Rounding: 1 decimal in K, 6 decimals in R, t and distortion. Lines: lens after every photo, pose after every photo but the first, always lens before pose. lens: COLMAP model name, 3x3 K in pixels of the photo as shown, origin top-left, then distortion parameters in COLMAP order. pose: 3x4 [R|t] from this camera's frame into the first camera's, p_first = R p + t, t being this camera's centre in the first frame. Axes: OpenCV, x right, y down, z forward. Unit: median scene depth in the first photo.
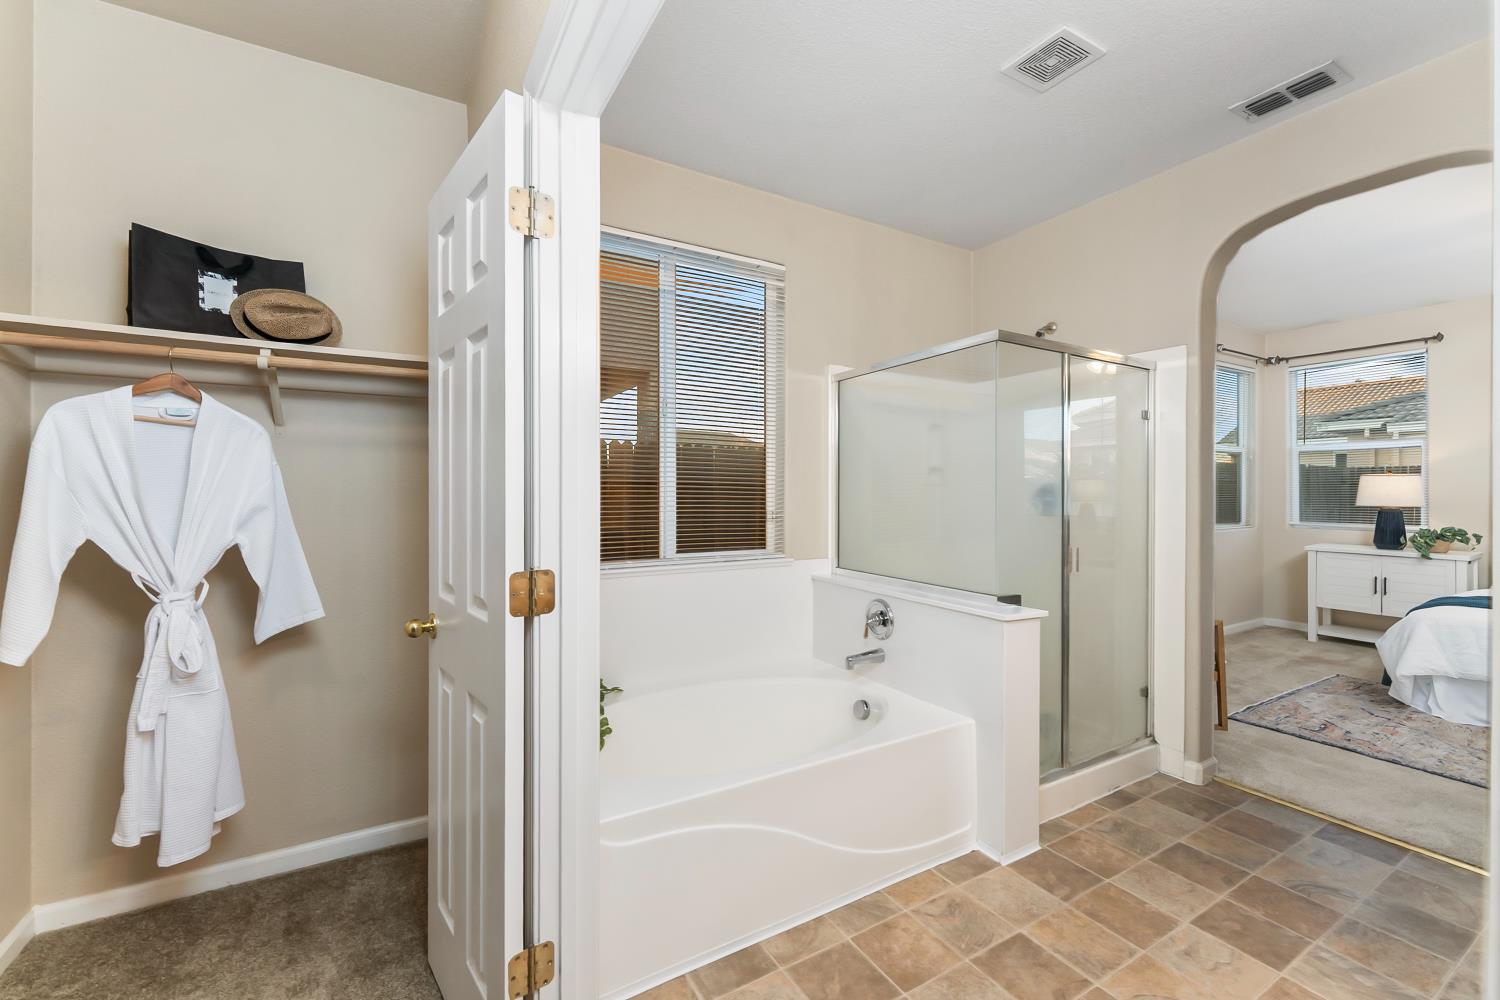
lens RADIAL K [[615.3, 0, 752.5], [0, 615.3, 490.3], [0, 0, 1]] dist [-0.000479, -0.000119]
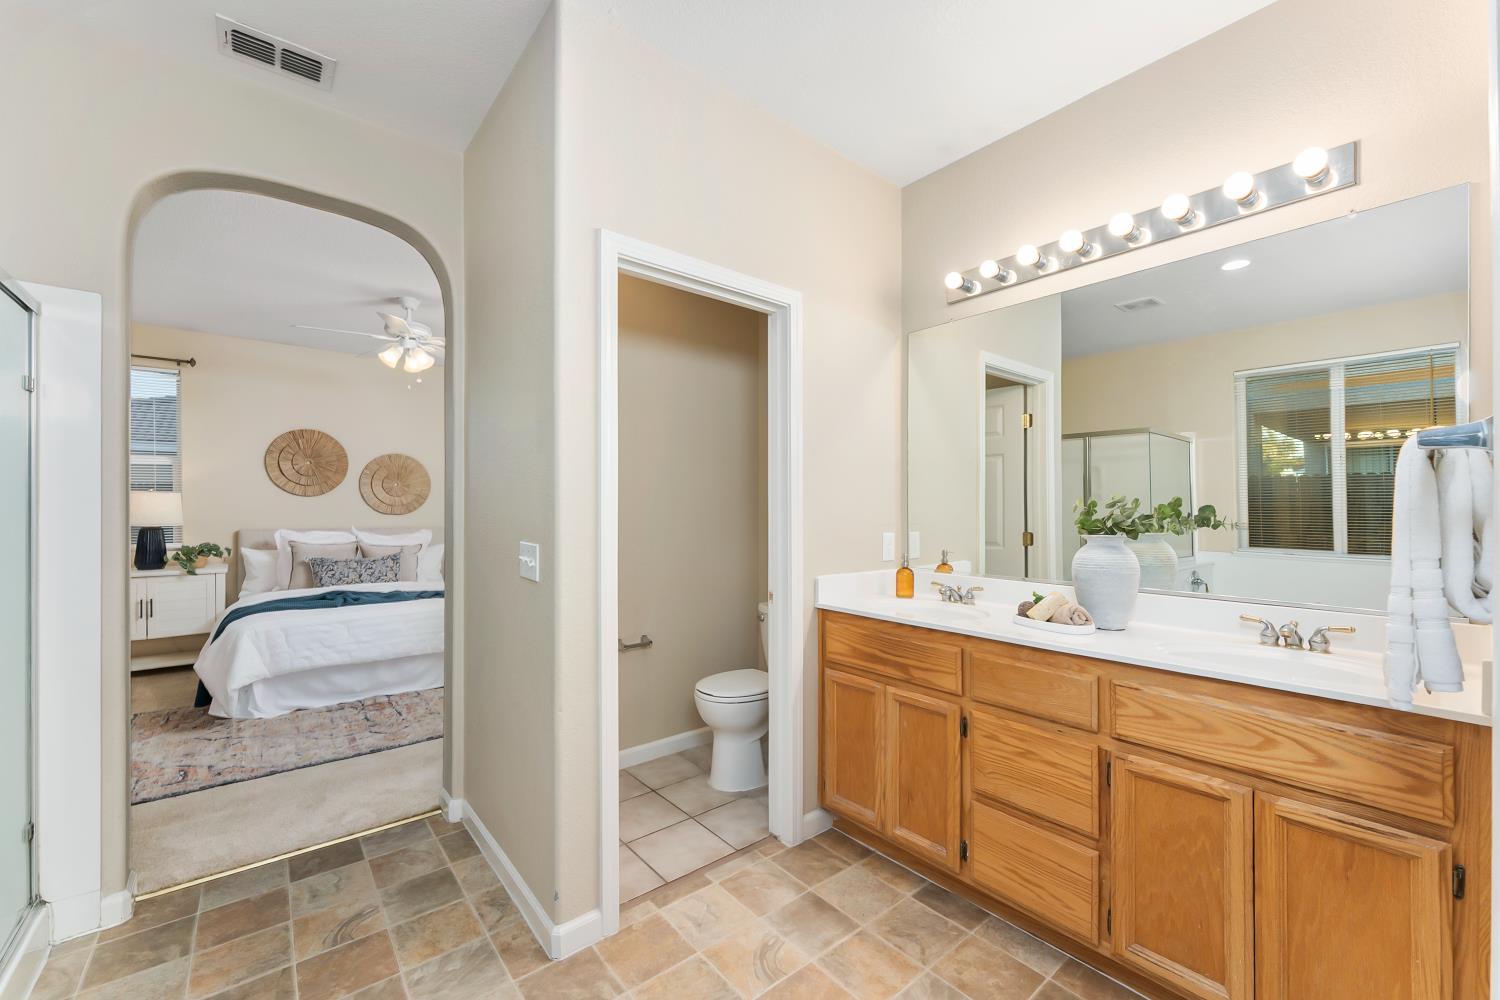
lens RADIAL K [[602.0, 0, 746.0], [0, 602.0, 507.7], [0, 0, 1]] dist [0.000090, -0.000280]
pose [[-0.151816, 0.004844, 0.988397, -0.055280], [-0.000568, 0.999987, -0.004988, 0.005012], [-0.988409, -0.001319, -0.151812, 0.320326]]
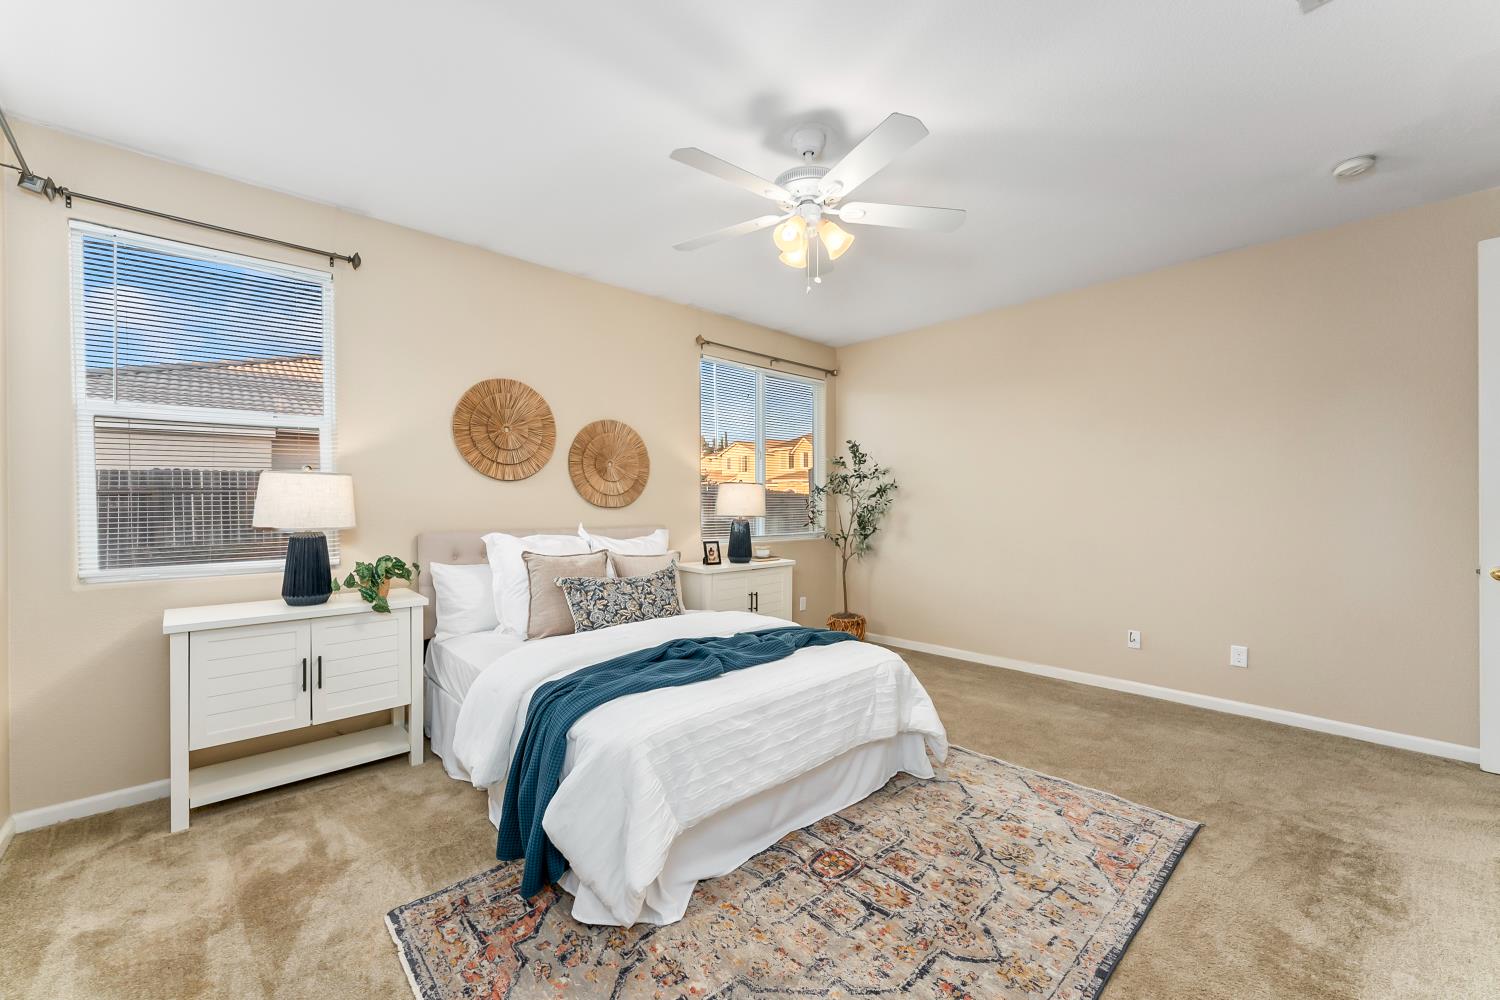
lens RADIAL K [[602.0, 0, 746.0], [0, 602.0, 507.7], [0, 0, 1]] dist [0.000090, -0.000280]
pose [[-0.207398, -0.004474, 0.978247, 0.595856], [0.004854, 0.999973, 0.005603, 0.009439], [-0.978245, 0.005911, -0.207370, 1.044627]]
